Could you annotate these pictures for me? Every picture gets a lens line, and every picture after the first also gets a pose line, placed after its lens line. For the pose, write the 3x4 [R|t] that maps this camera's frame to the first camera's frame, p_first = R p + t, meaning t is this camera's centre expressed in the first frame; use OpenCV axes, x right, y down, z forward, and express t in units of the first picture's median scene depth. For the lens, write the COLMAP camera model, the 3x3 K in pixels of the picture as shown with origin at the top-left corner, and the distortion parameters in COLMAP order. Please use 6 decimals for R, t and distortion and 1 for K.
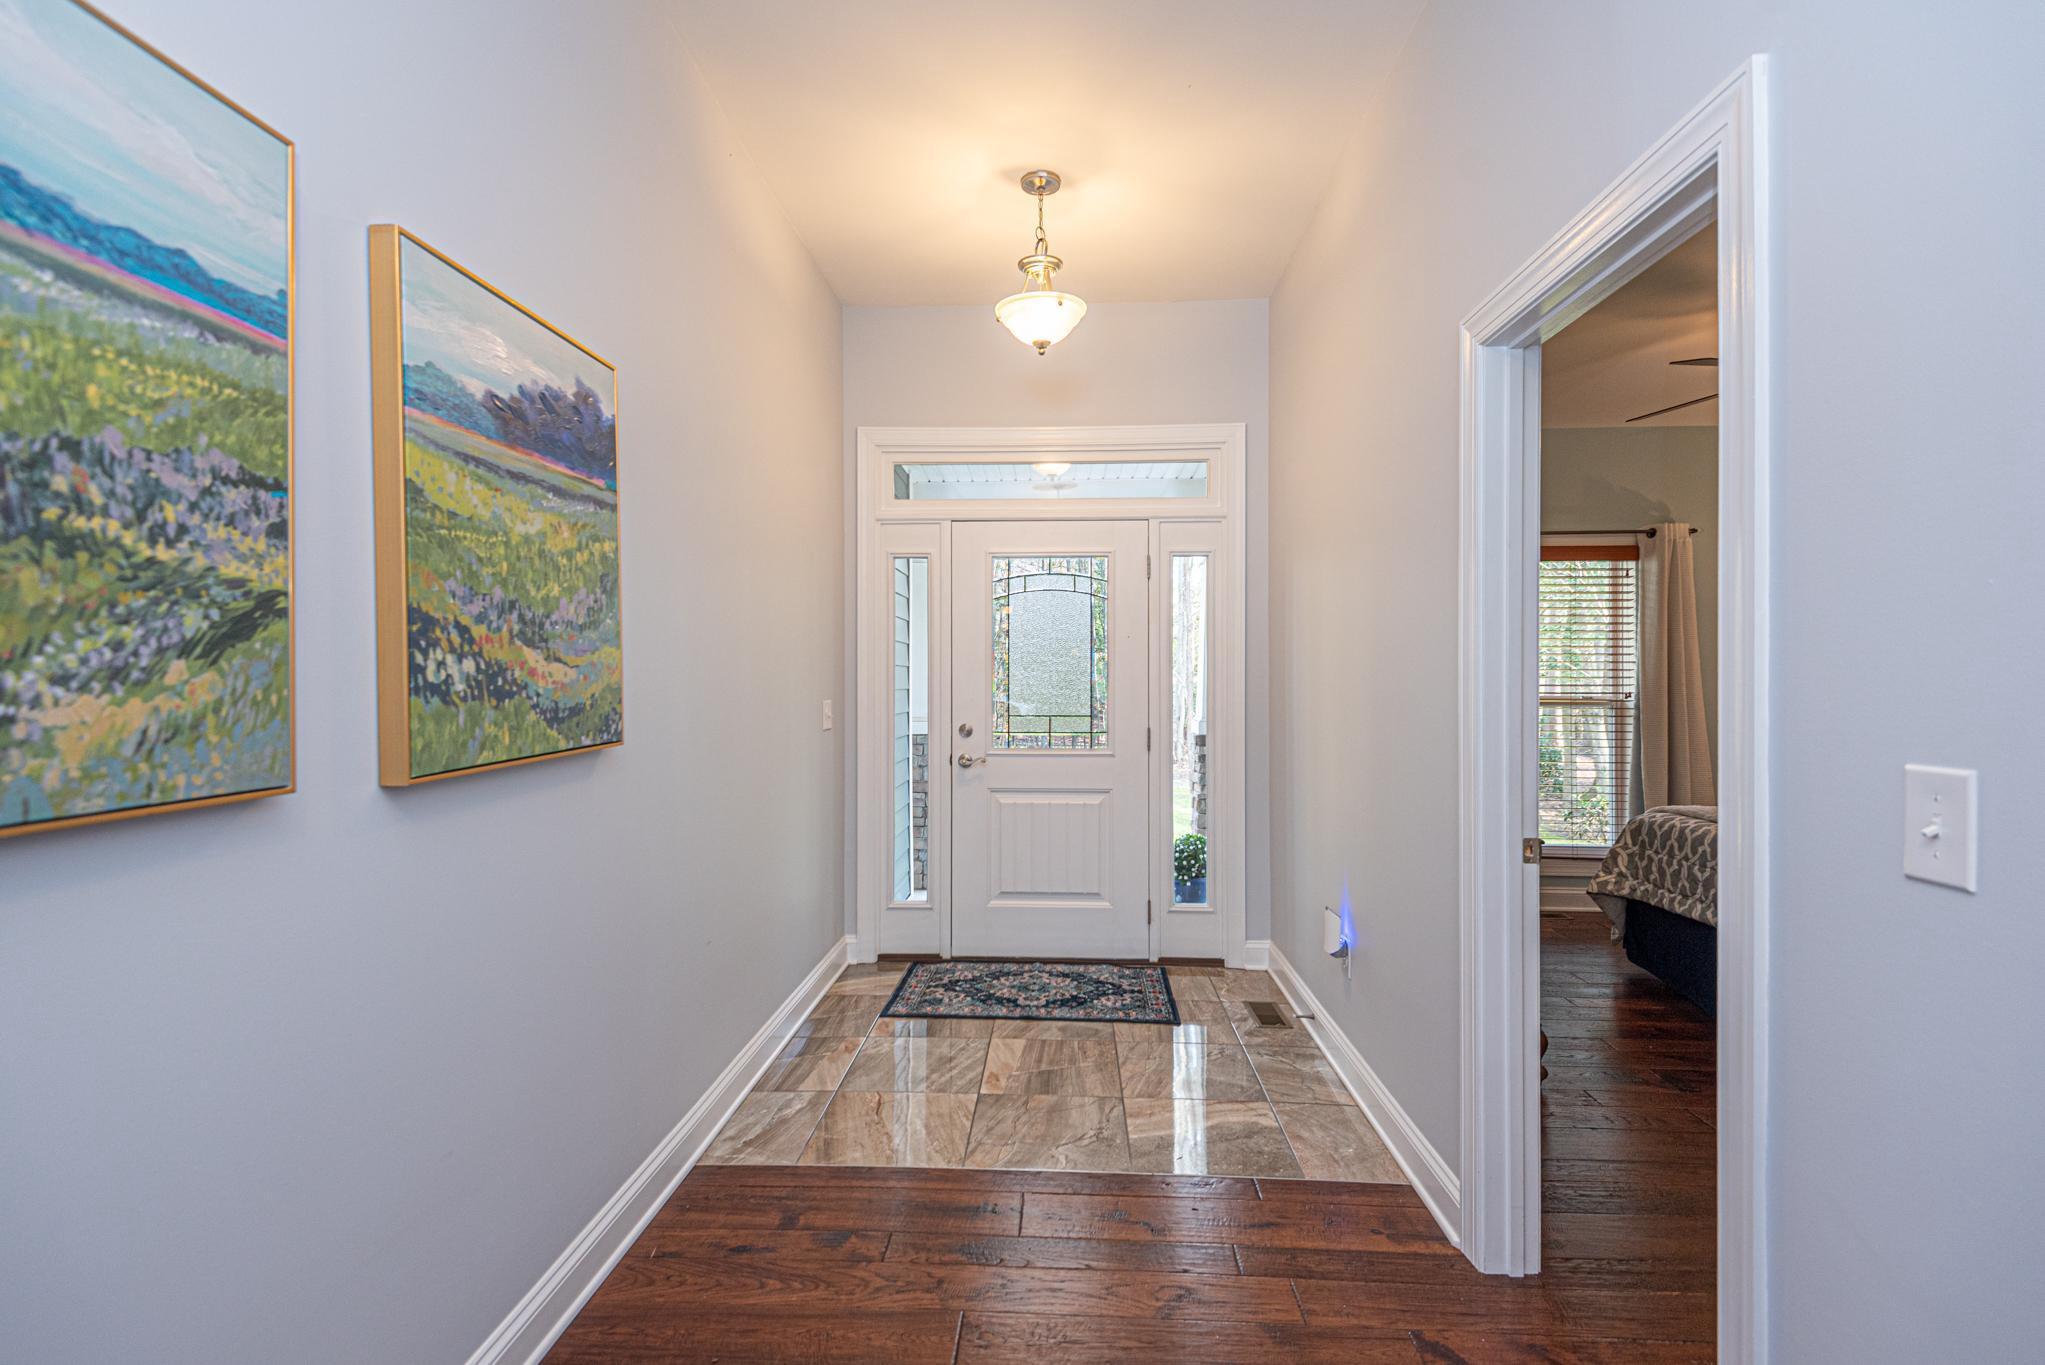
lens RADIAL K [[942.5, 0, 1025.8], [0, 942.5, 681.7], [0, 0, 1]] dist [0.031427, -0.000147]
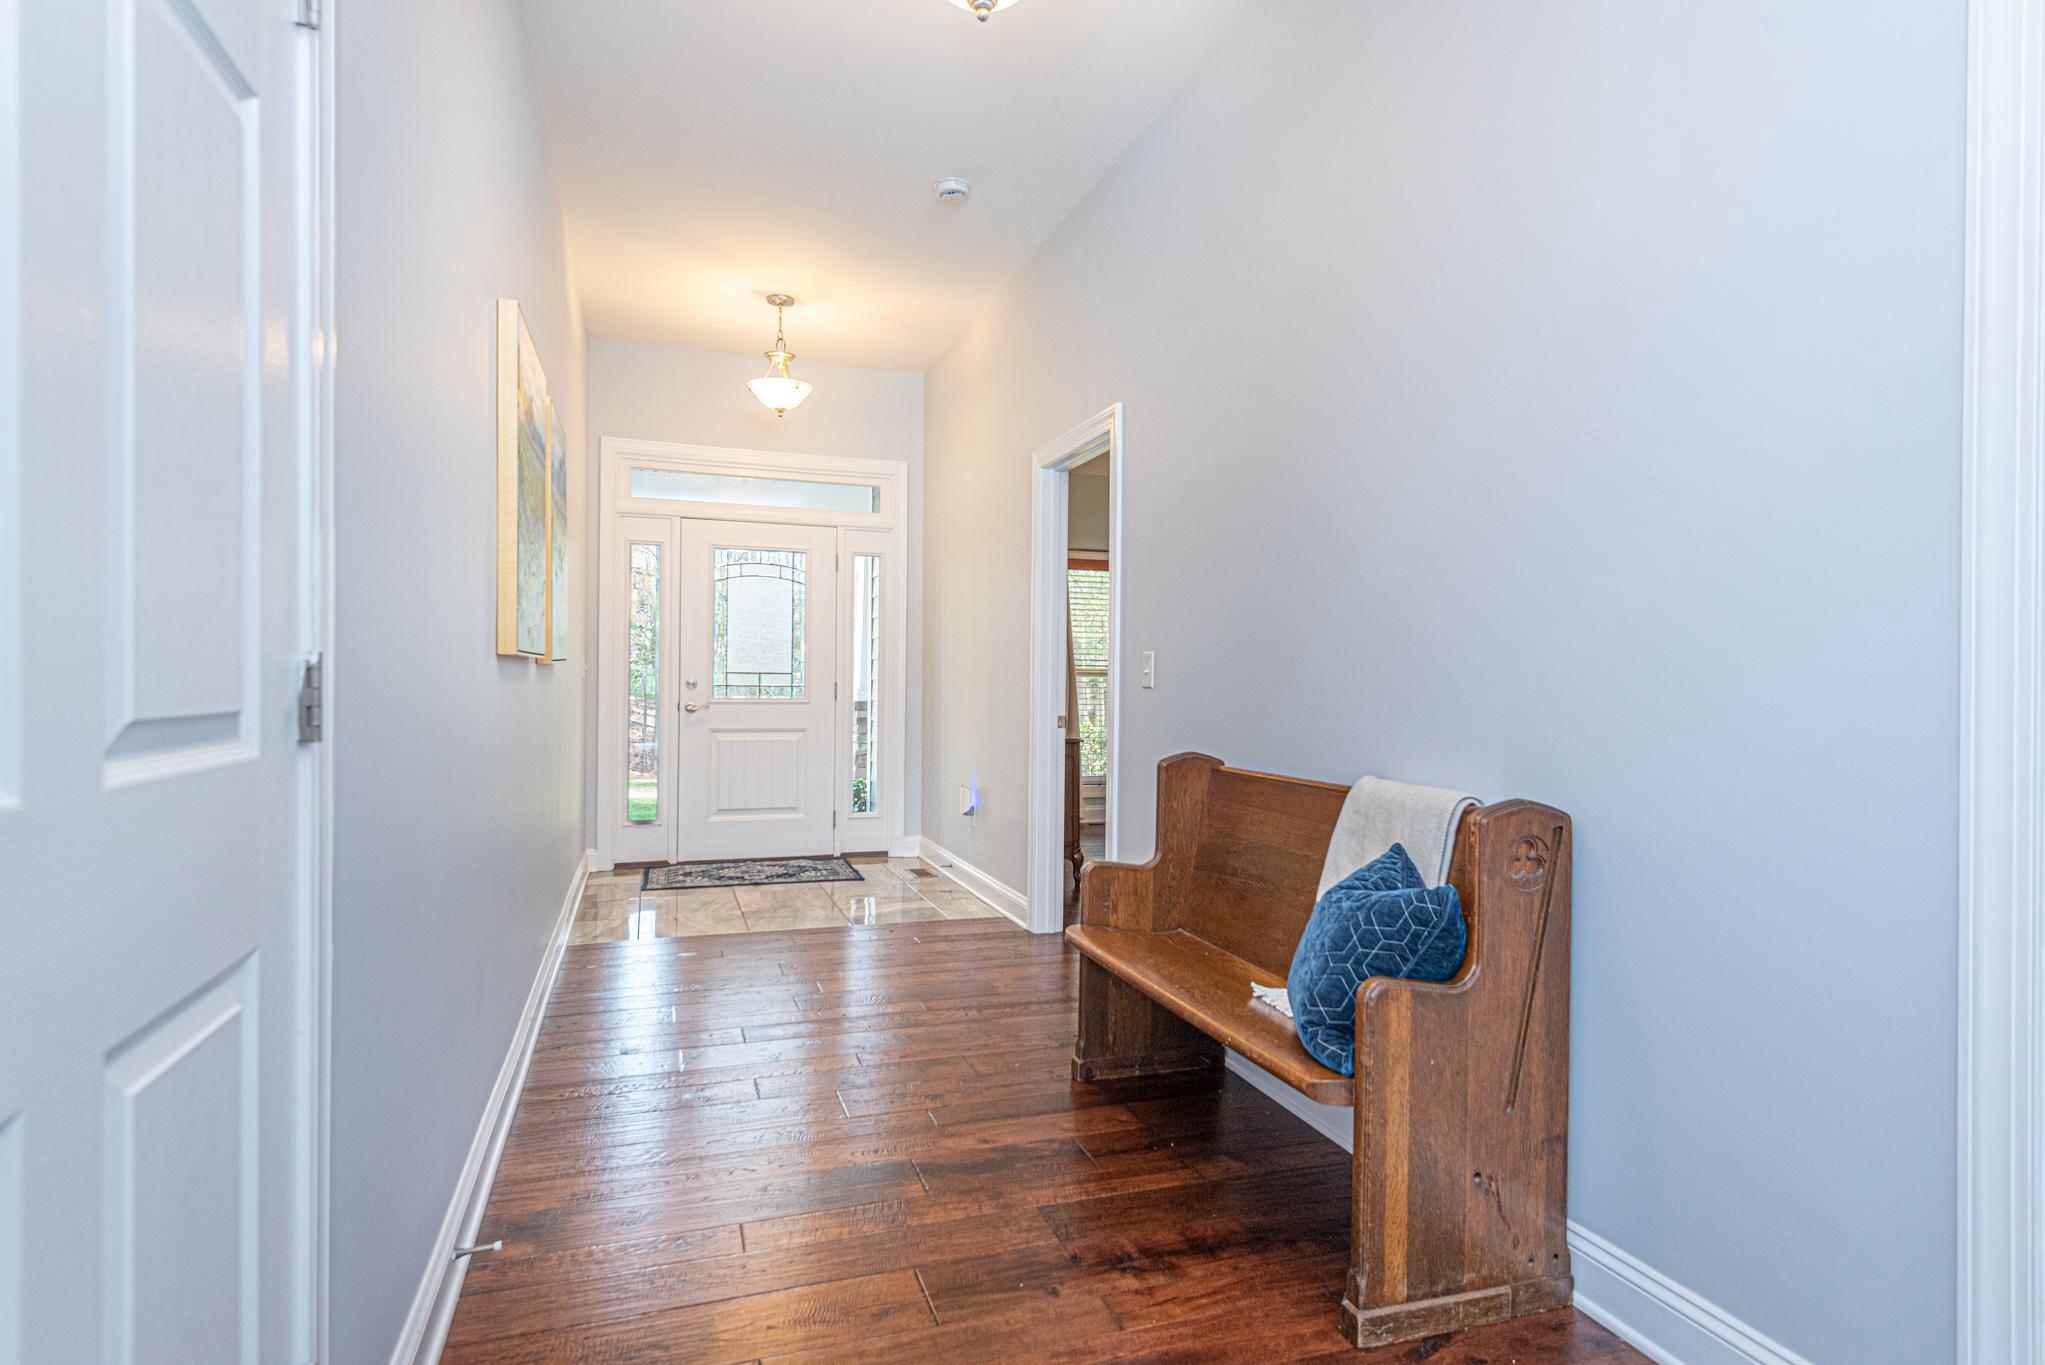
lens RADIAL K [[1112.5, 0, 1024.2], [0, 1112.5, 682.3], [0, 0, 1]] dist [0.001656, 0.000045]
pose [[0.930948, 0.010442, 0.365002, -0.202665], [-0.010295, 0.999944, -0.002348, 0.051049], [-0.365006, -0.001572, 0.931004, -0.586188]]
